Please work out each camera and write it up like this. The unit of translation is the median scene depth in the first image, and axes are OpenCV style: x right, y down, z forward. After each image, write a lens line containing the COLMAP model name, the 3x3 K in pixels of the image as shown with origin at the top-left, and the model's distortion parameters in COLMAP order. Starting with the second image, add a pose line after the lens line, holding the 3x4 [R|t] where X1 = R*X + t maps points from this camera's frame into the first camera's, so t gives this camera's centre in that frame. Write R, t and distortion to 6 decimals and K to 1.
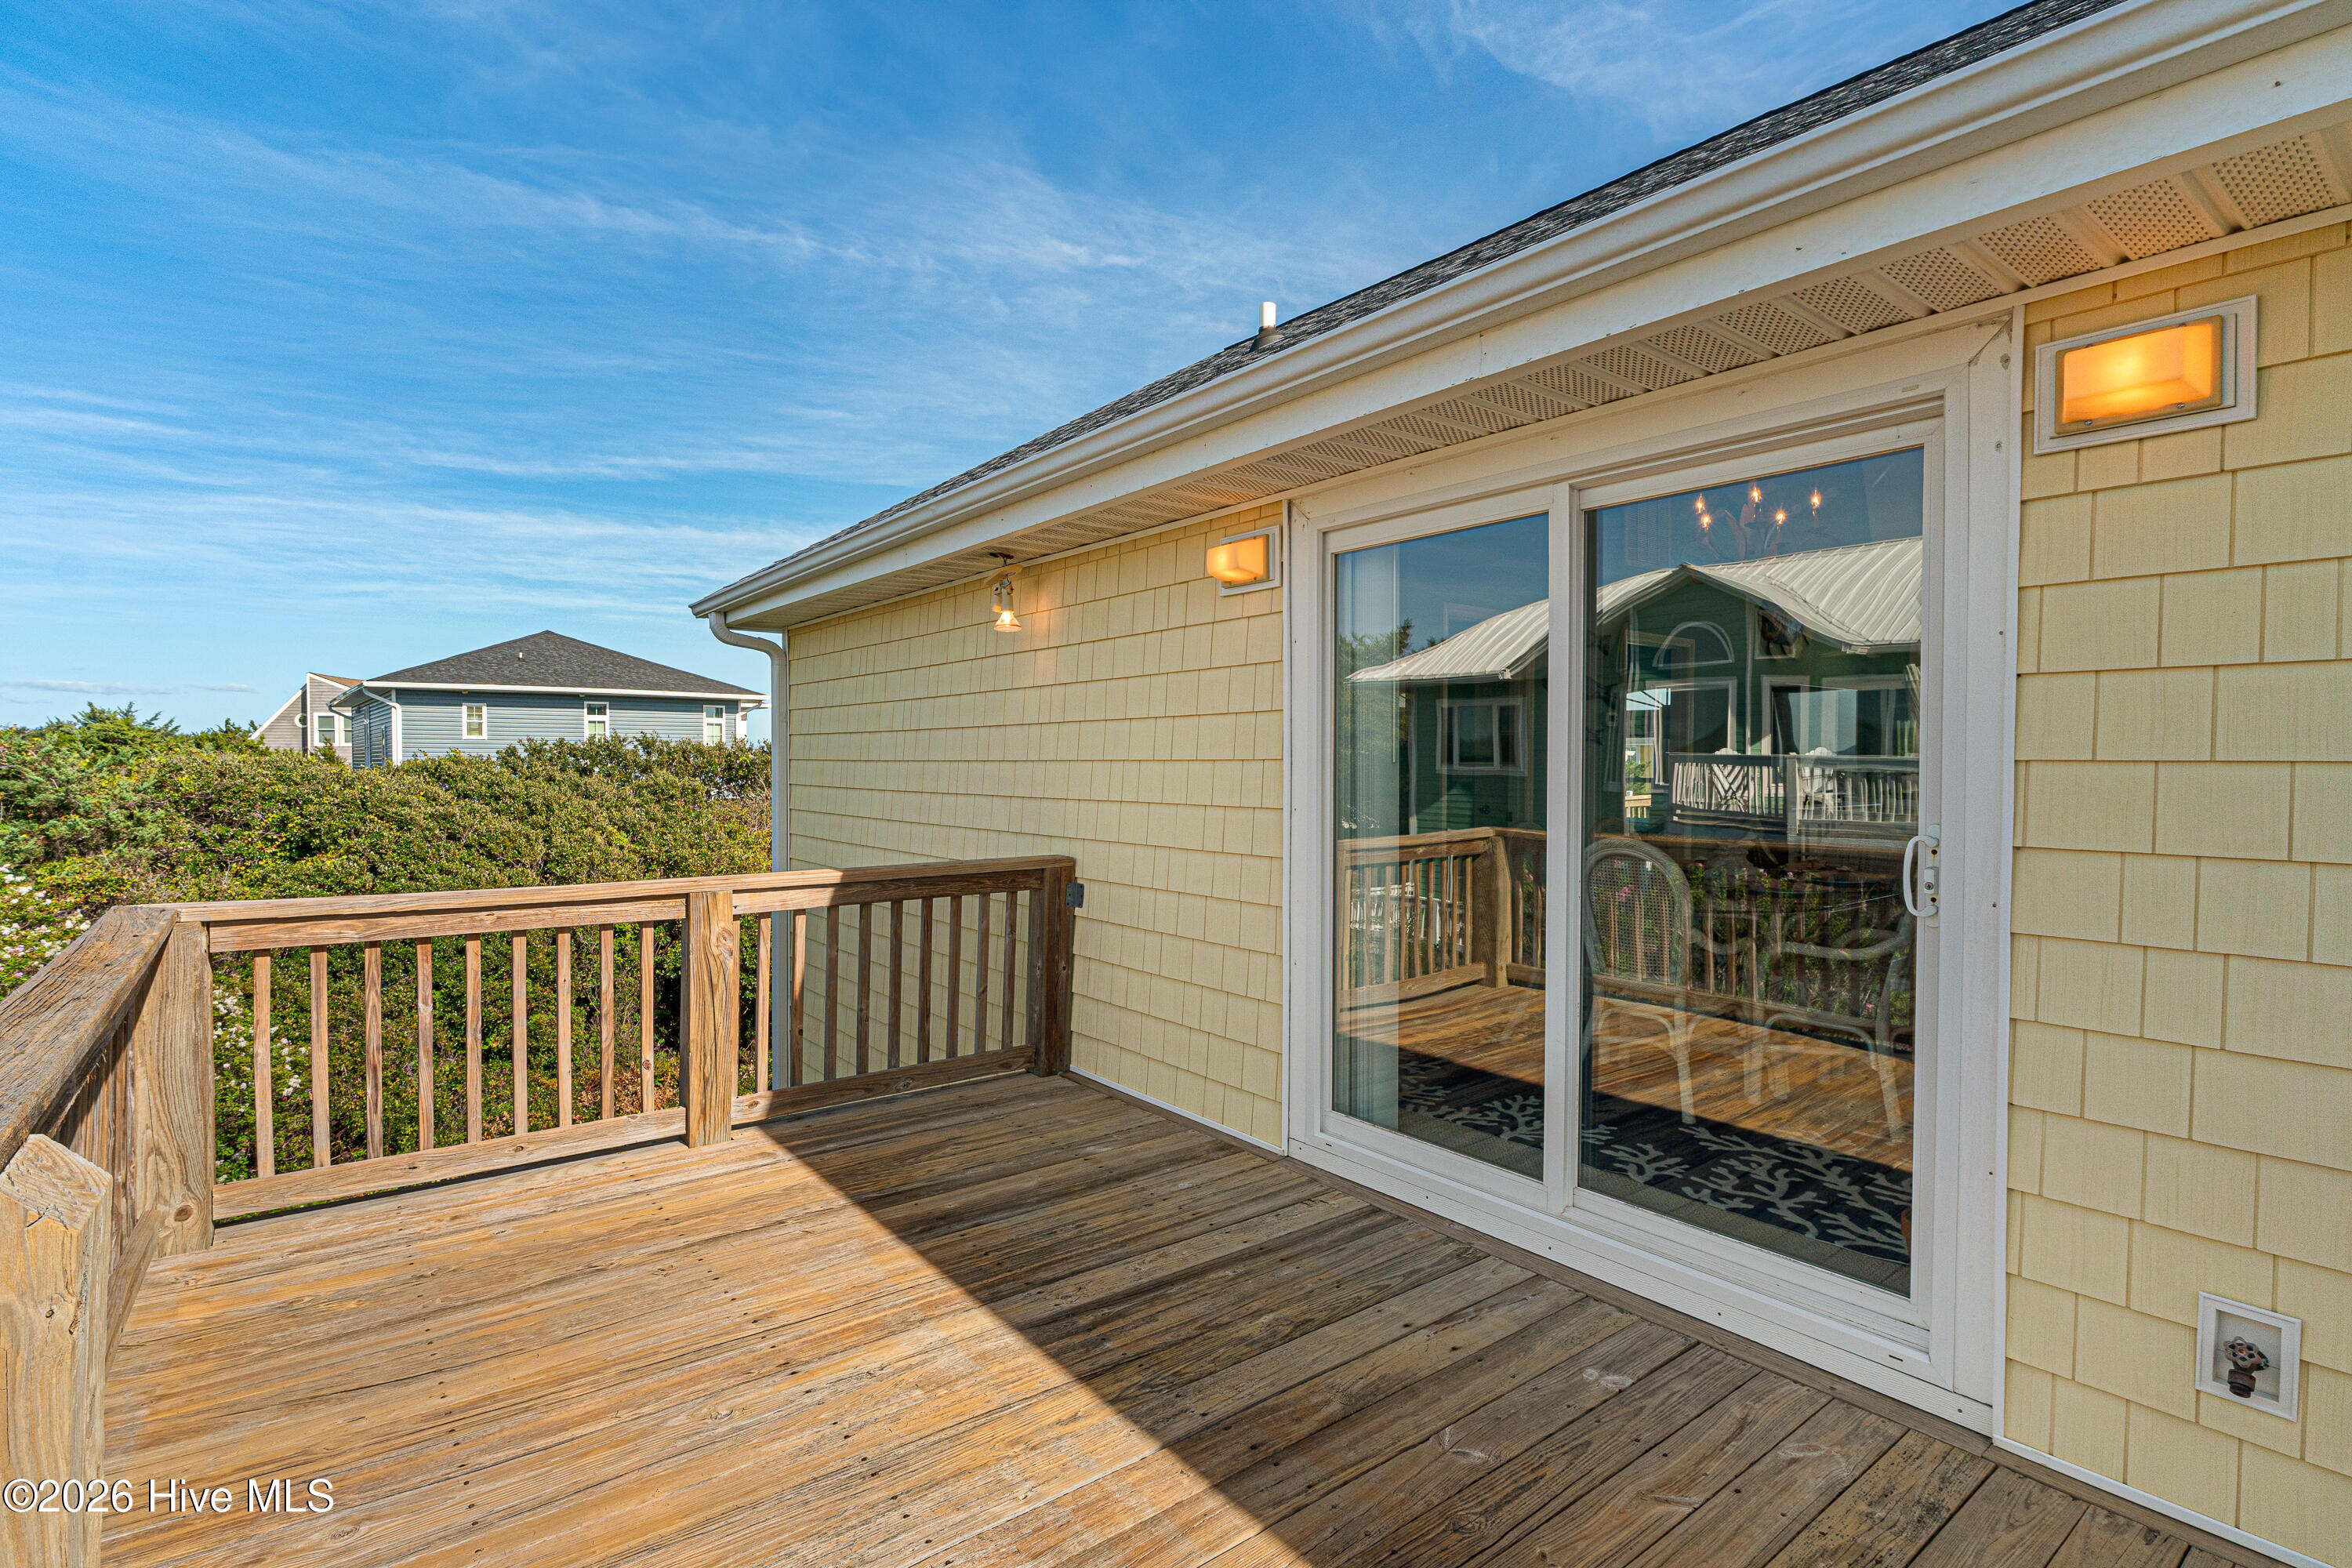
lens RADIAL K [[1137.2, 0, 1167.3], [0, 1137.2, 771.4], [0, 0, 1]] dist [-0.002679, -0.000076]
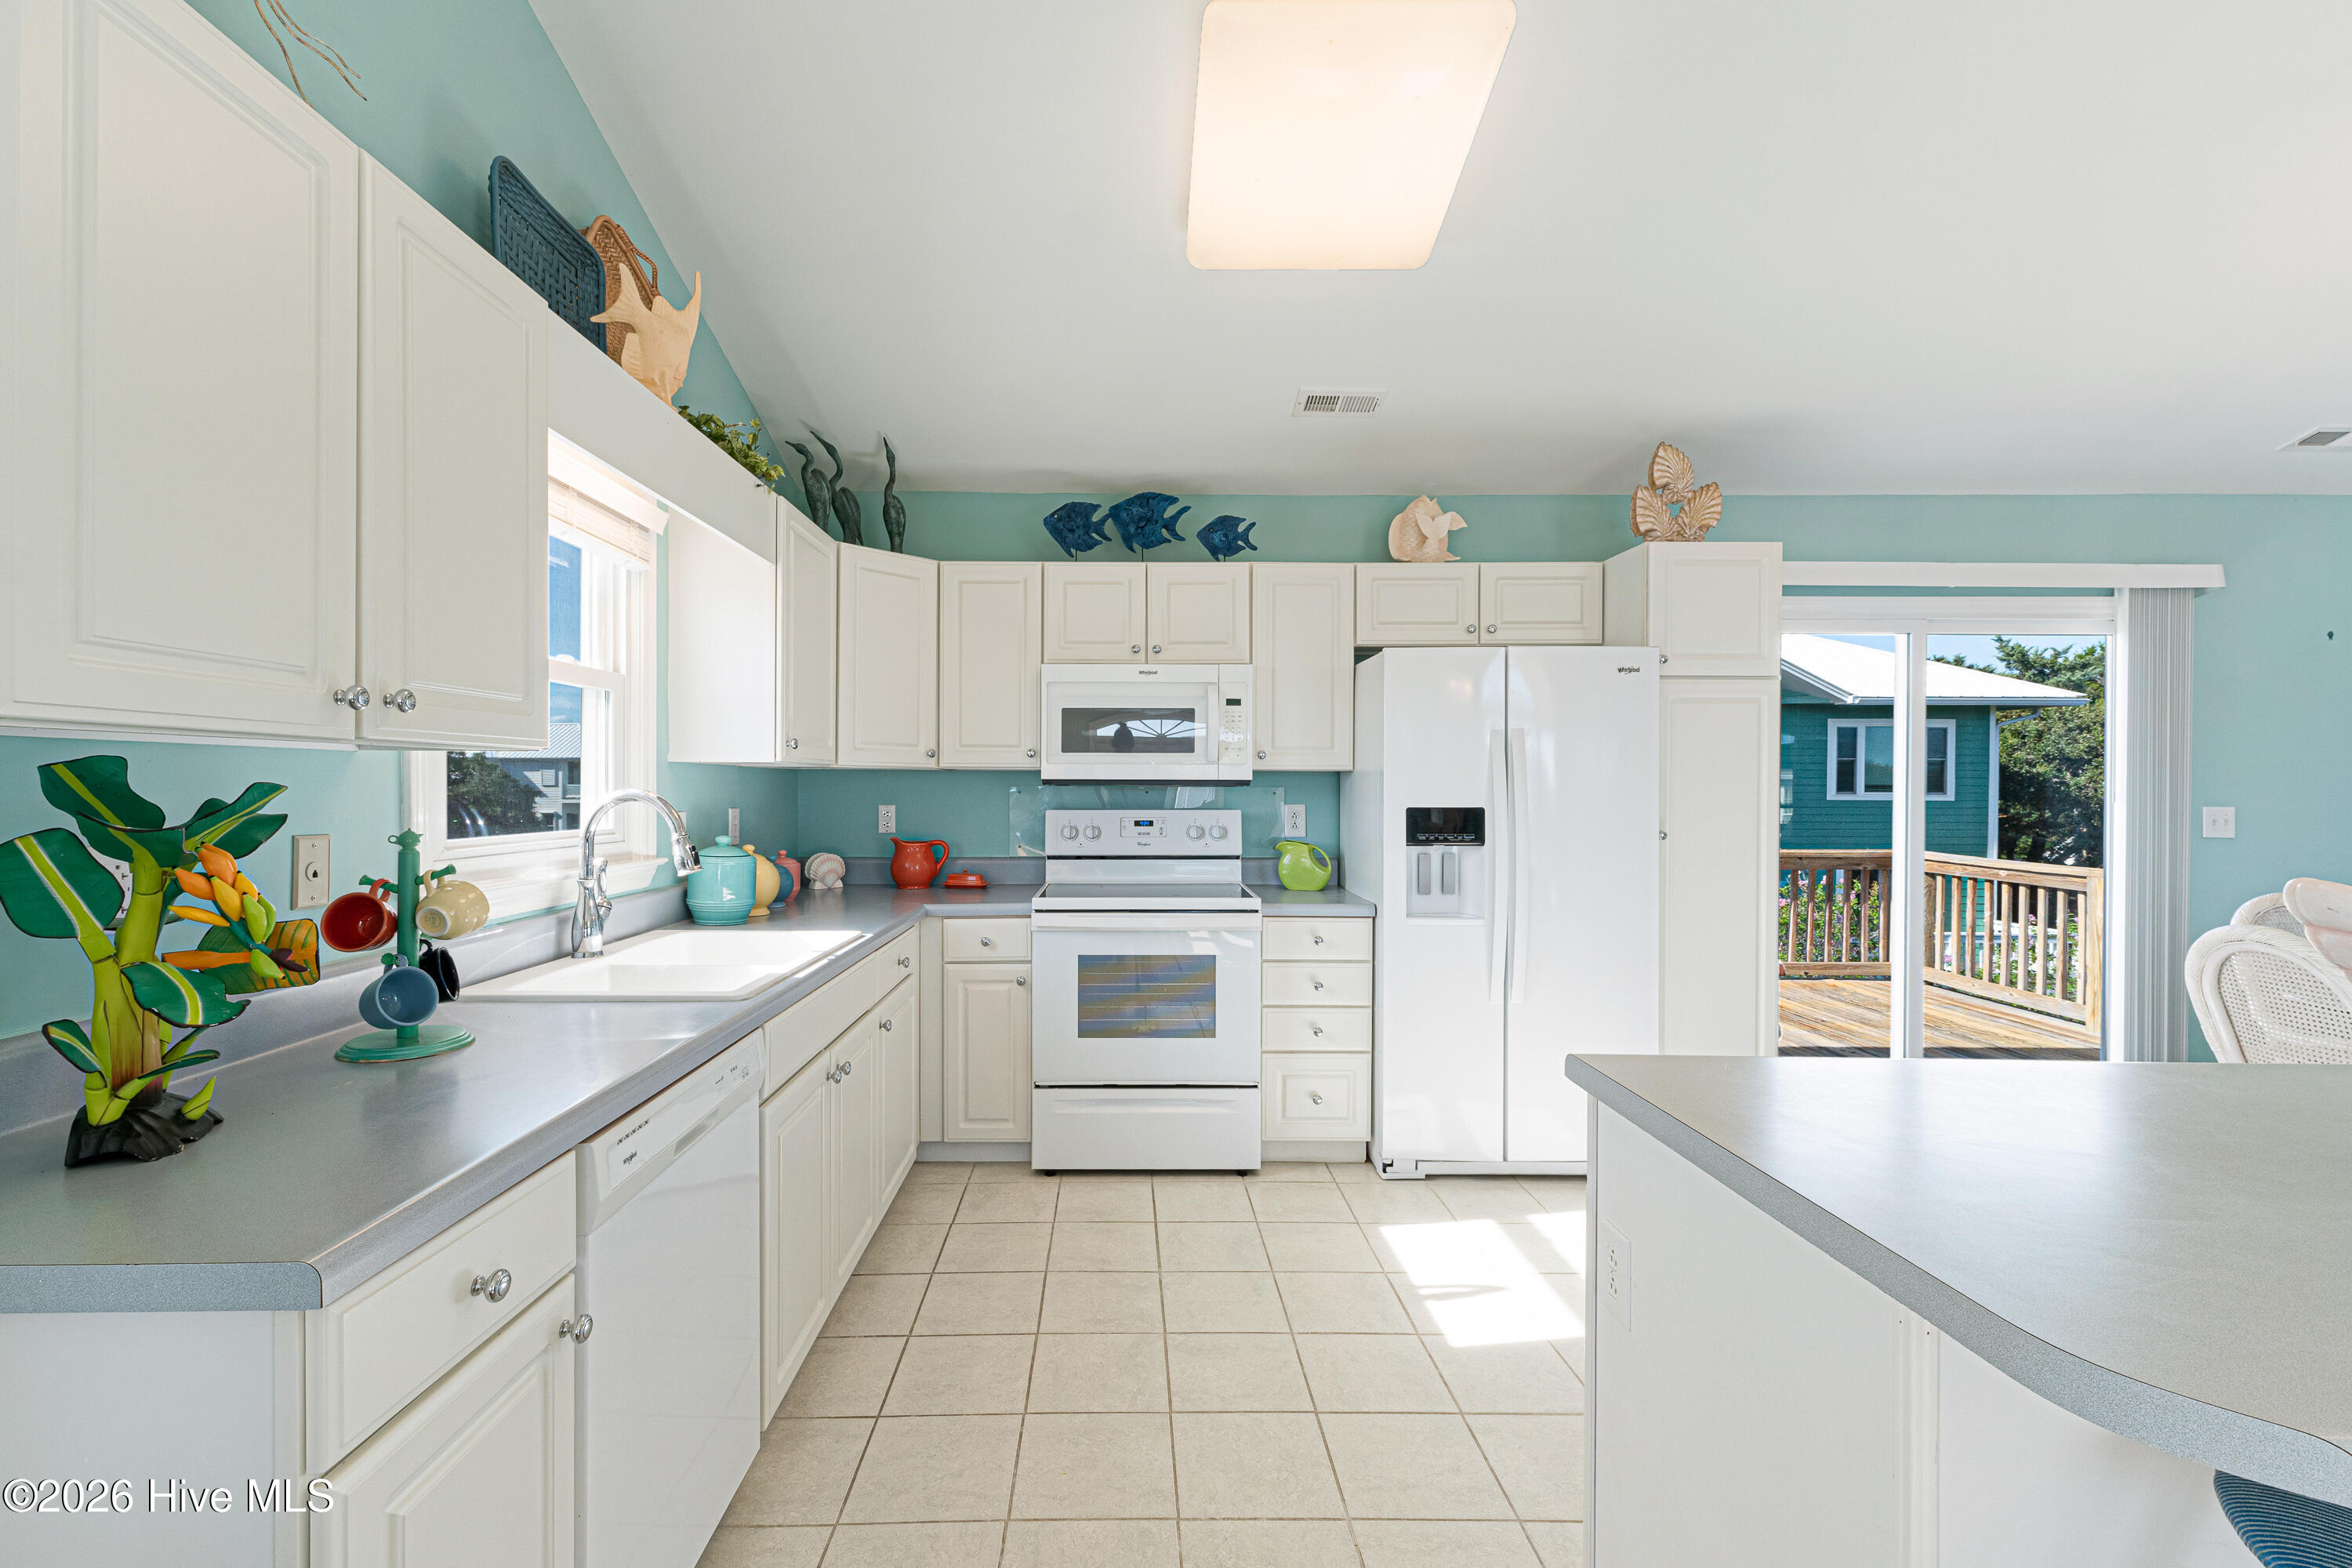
lens RADIAL K [[998.8, 0, 1115.6], [0, 998.8, 790.2], [0, 0, 1]] dist [0.007669, 0.000302]
pose [[-0.620210, 0.004849, -0.784421, 1.616959], [-0.009216, 0.999867, 0.013468, -0.024690], [0.784382, 0.015582, -0.620083, 0.799882]]
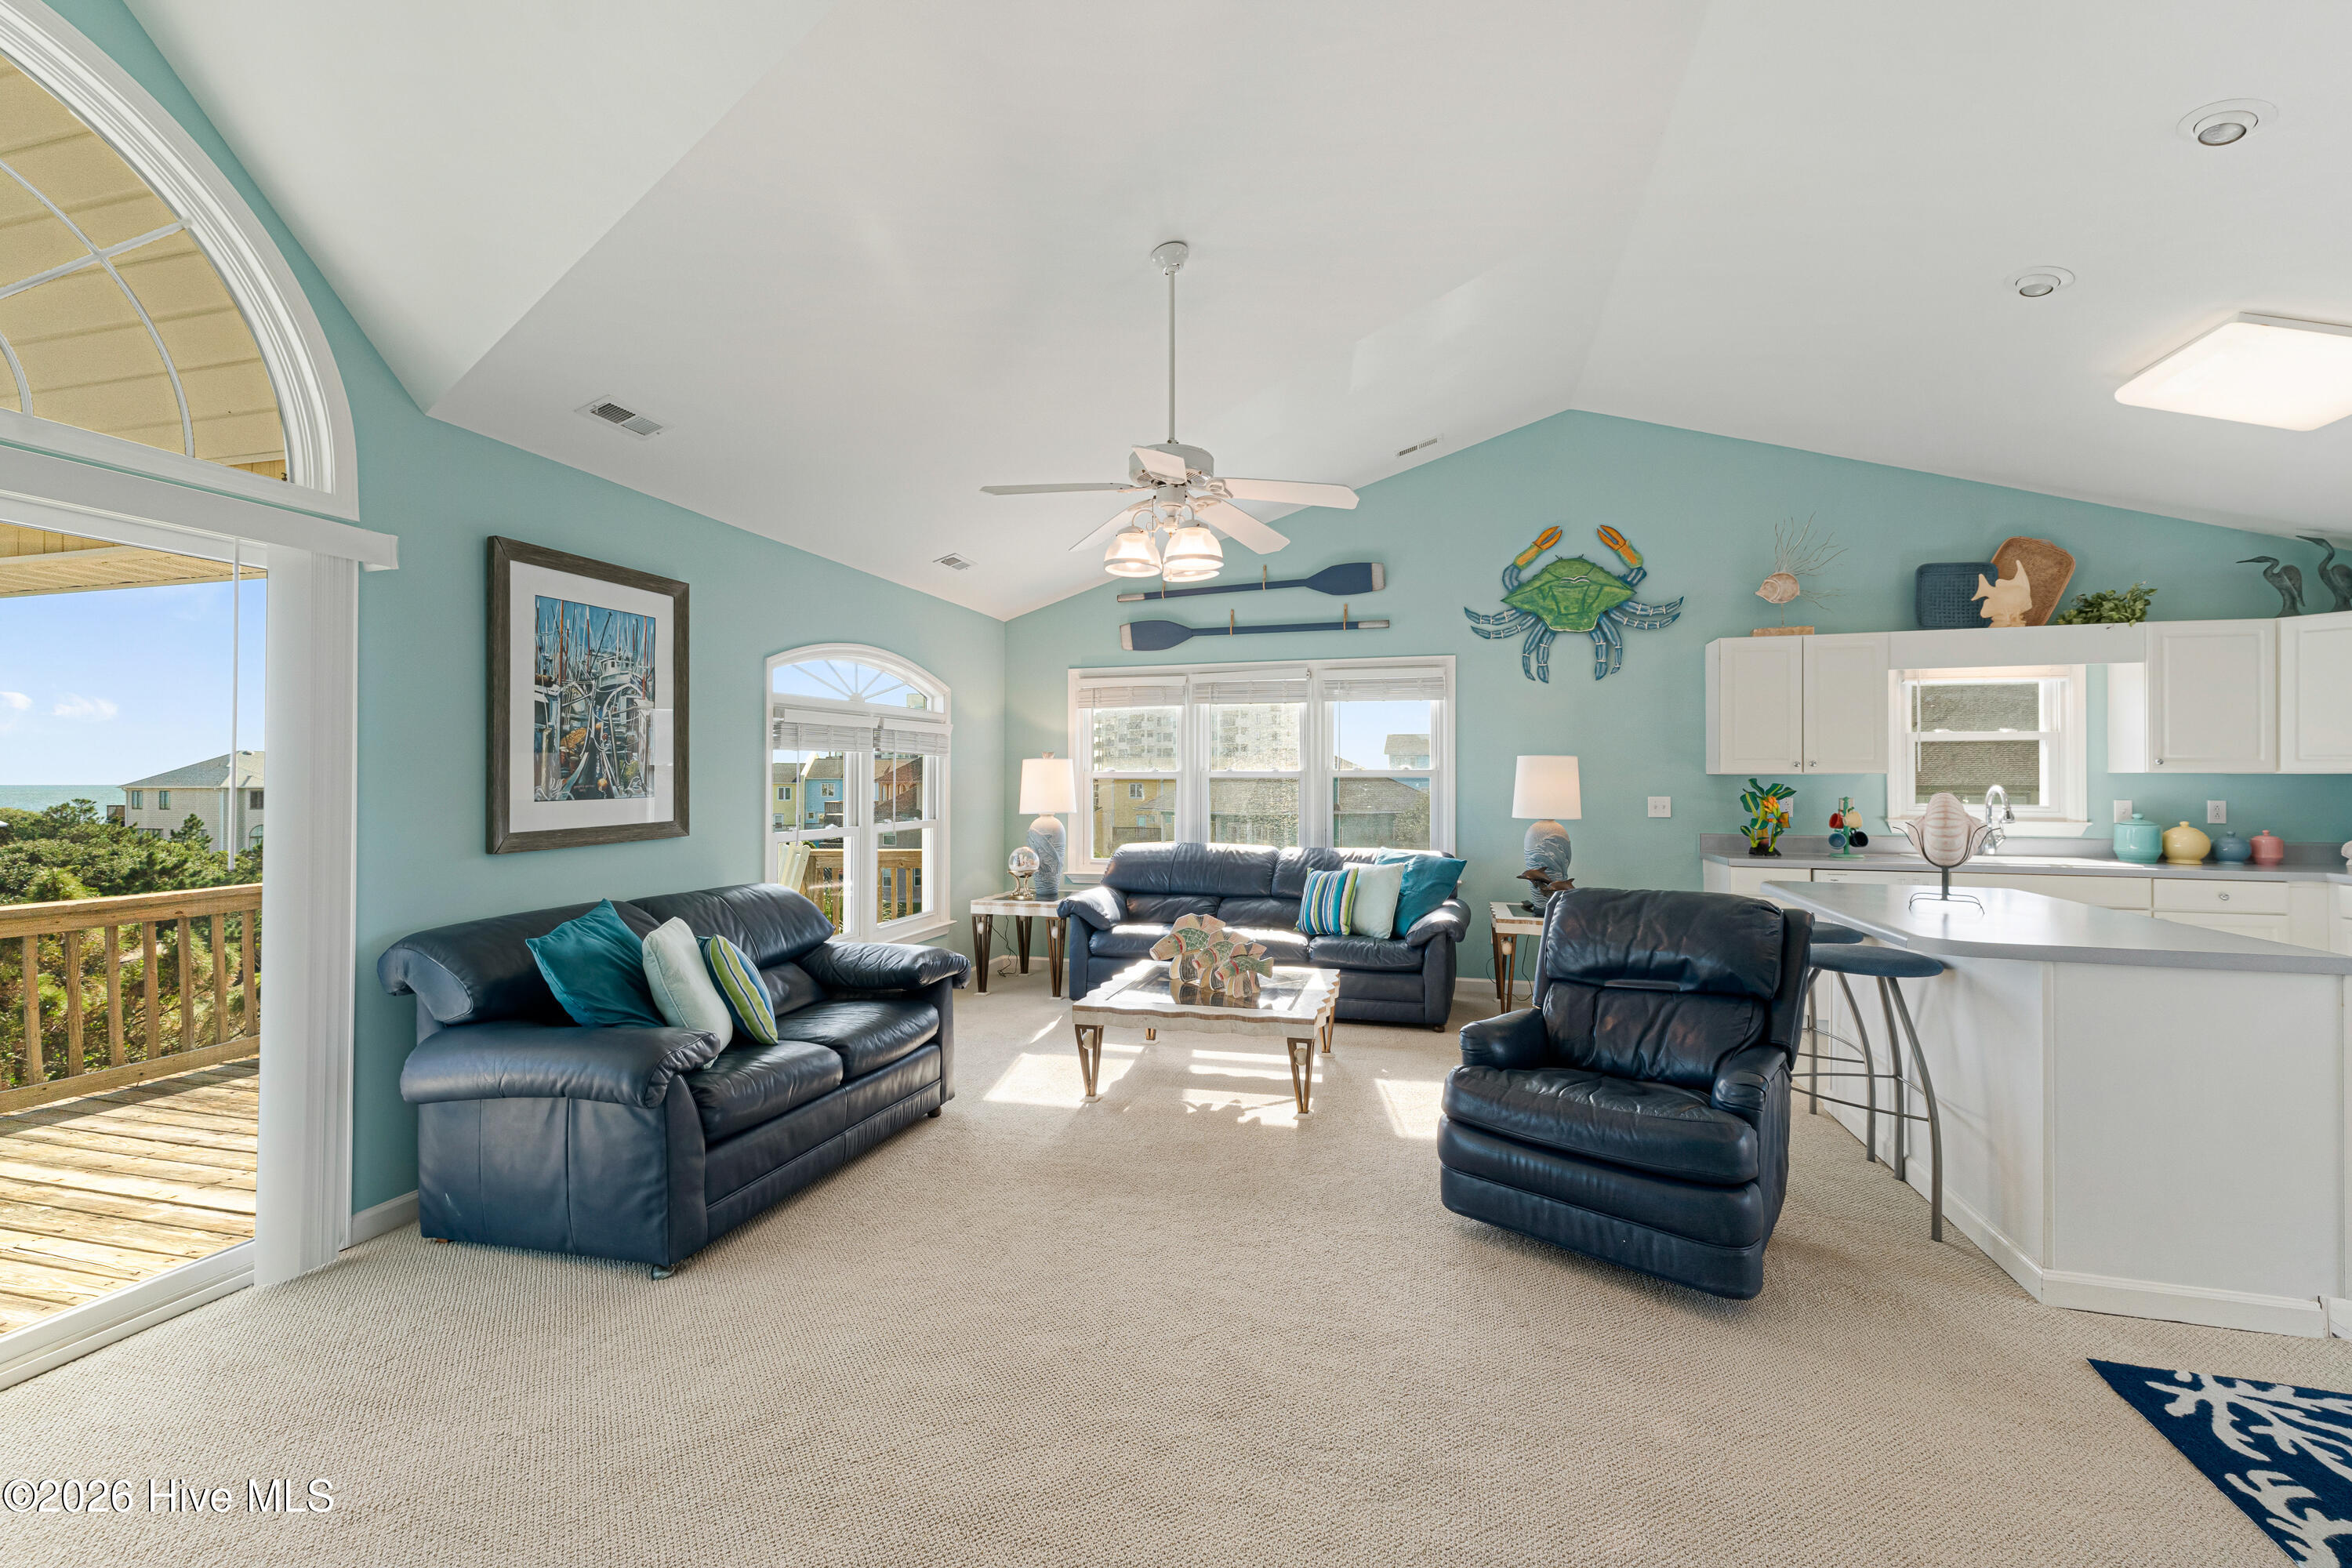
lens RADIAL K [[1003.3, 0, 1206.3], [0, 1003.3, 767.5], [0, 0, 1]] dist [0.010267, -0.002291]
pose [[-0.611885, 0.009774, 0.790886, 0.875296], [0.004621, 0.999951, -0.008782, -0.033599], [-0.790933, -0.001719, -0.611900, 1.973105]]
